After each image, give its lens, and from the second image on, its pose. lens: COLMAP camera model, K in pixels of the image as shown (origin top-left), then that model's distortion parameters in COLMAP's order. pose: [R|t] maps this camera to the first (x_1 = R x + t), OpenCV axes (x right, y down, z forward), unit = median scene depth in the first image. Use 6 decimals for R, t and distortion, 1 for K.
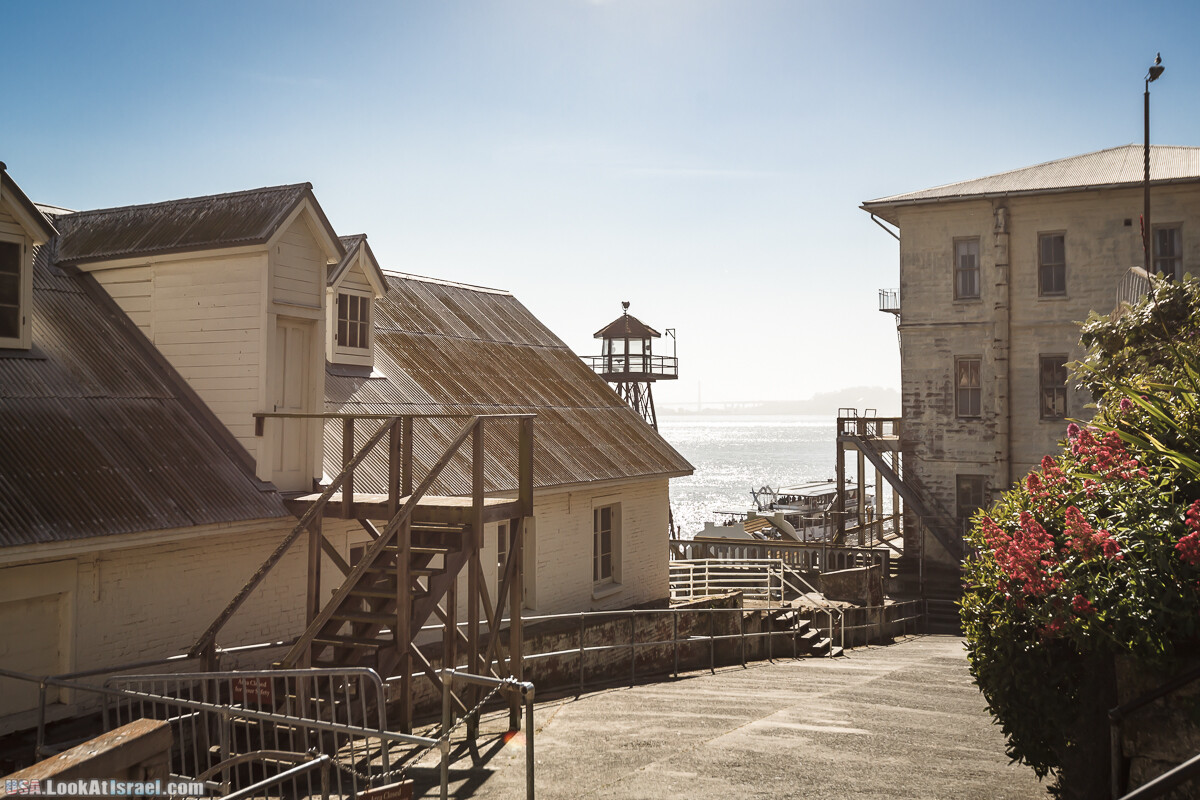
lens RADIAL K [[1168.6, 0, 603.6], [0, 1168.6, 395.8], [0, 0, 1]] dist [-0.005354, 0.000000]
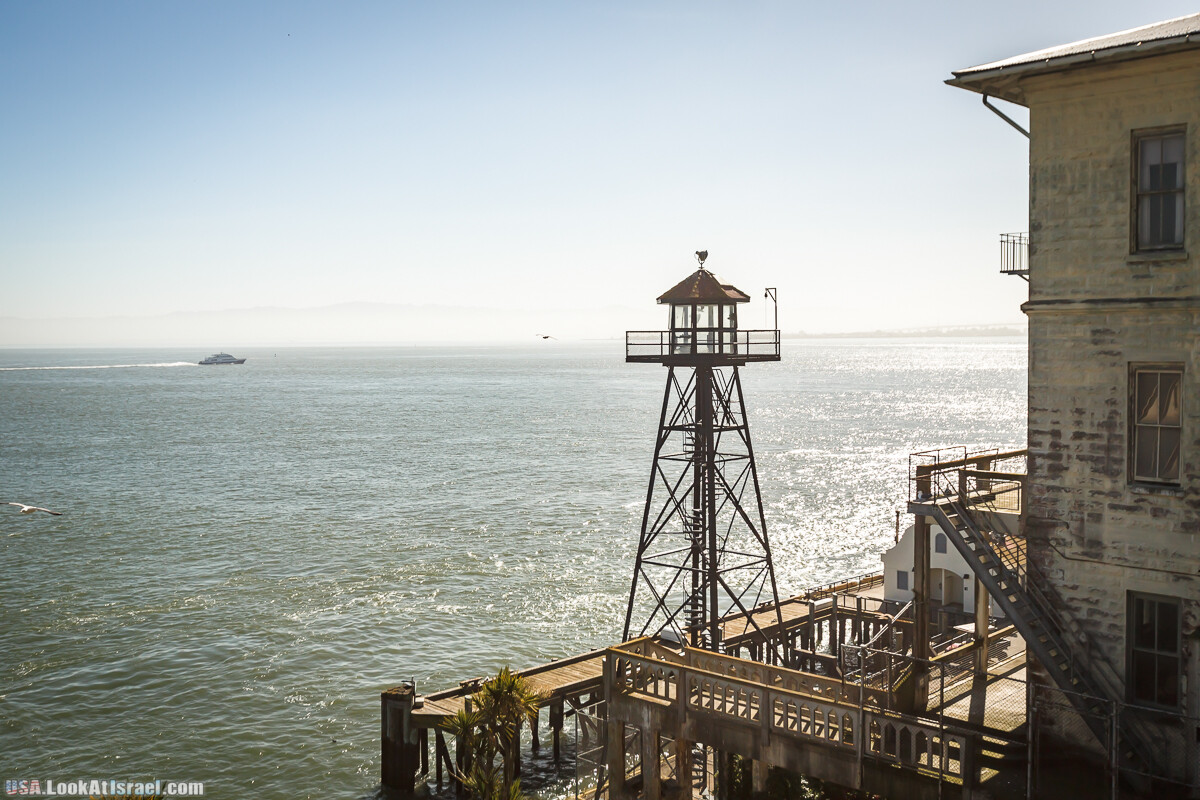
lens RADIAL K [[1168.6, 0, 596.5], [0, 1168.6, 407.6], [0, 0, 1]] dist [-0.005354, 0.000000]
pose [[0.964493, 0.012006, -0.263837, 0.208521], [0.006203, 0.997661, 0.068073, -0.050707], [0.264037, -0.067292, 0.962162, 0.437923]]
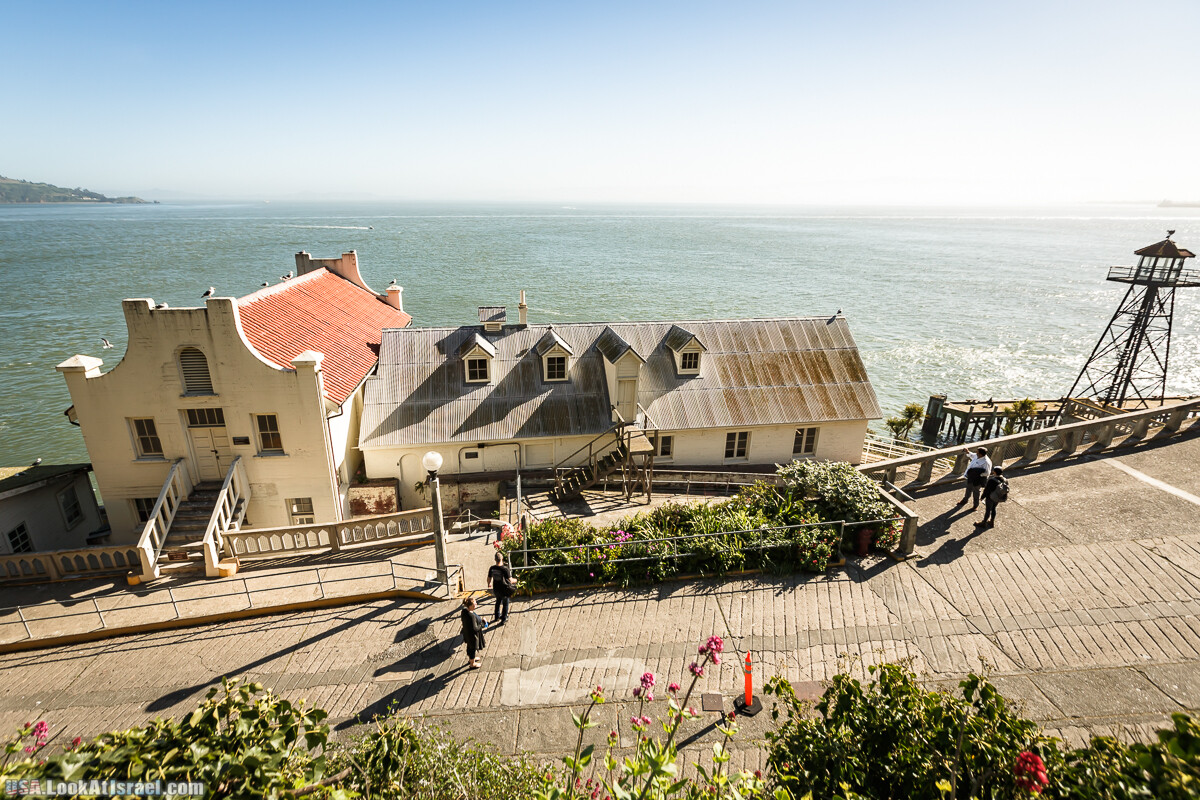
lens RADIAL K [[531.0, 0, 599.0], [0, 531.0, 401.1], [0, 0, 1]] dist [0.000491, -0.000261]
pose [[0.556114, 0.284747, -0.780805, 0.292298], [0.007467, 0.937727, 0.347293, -0.168622], [0.831072, -0.198965, 0.519357, 0.010982]]
